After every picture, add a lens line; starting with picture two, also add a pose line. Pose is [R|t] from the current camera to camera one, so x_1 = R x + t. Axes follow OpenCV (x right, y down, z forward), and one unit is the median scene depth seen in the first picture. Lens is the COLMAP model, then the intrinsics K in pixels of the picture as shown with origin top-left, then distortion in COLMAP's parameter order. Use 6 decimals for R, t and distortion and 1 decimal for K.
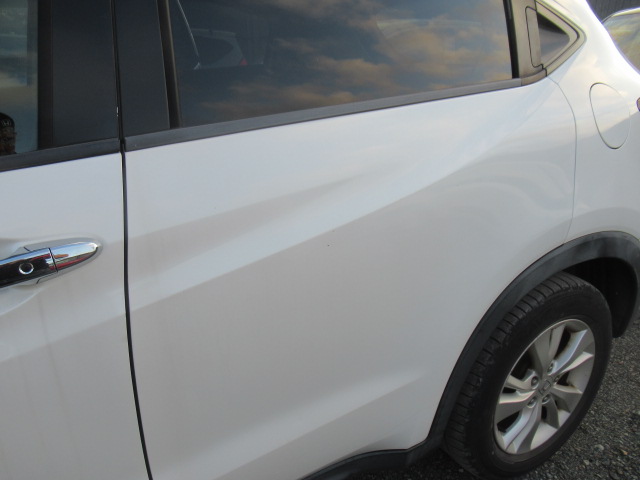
lens RADIAL K [[476.7, 0, 319.5], [0, 476.7, 242.9], [0, 0, 1]] dist [-0.006334, 0.002777]
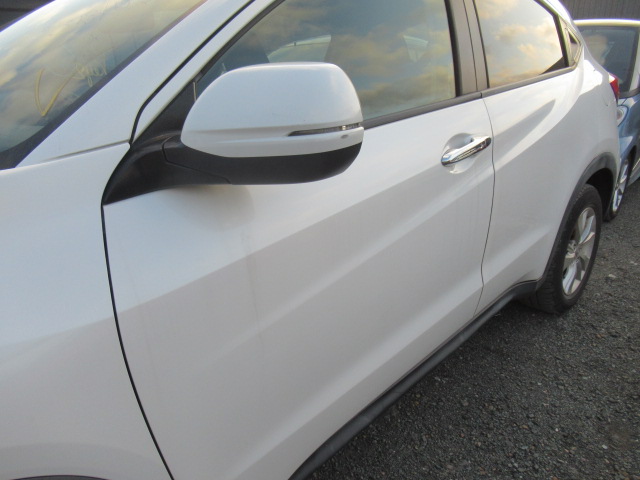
lens RADIAL K [[476.7, 0, 319.5], [0, 476.7, 242.9], [0, 0, 1]] dist [-0.006334, 0.002777]
pose [[0.962766, -0.108071, 0.247795, -0.823866], [0.112773, 0.993609, -0.004819, 0.180719], [-0.245691, 0.032584, 0.968800, -0.404687]]
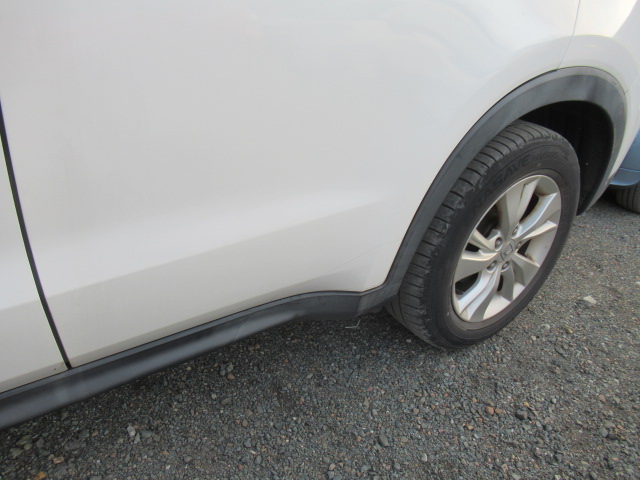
lens RADIAL K [[476.7, 0, 319.5], [0, 476.7, 242.9], [0, 0, 1]] dist [-0.006334, 0.002777]
pose [[0.990366, 0.054125, 0.127455, -0.006534], [-0.070237, 0.989601, 0.125524, 0.198653], [-0.119336, -0.133266, 0.983869, 0.136007]]
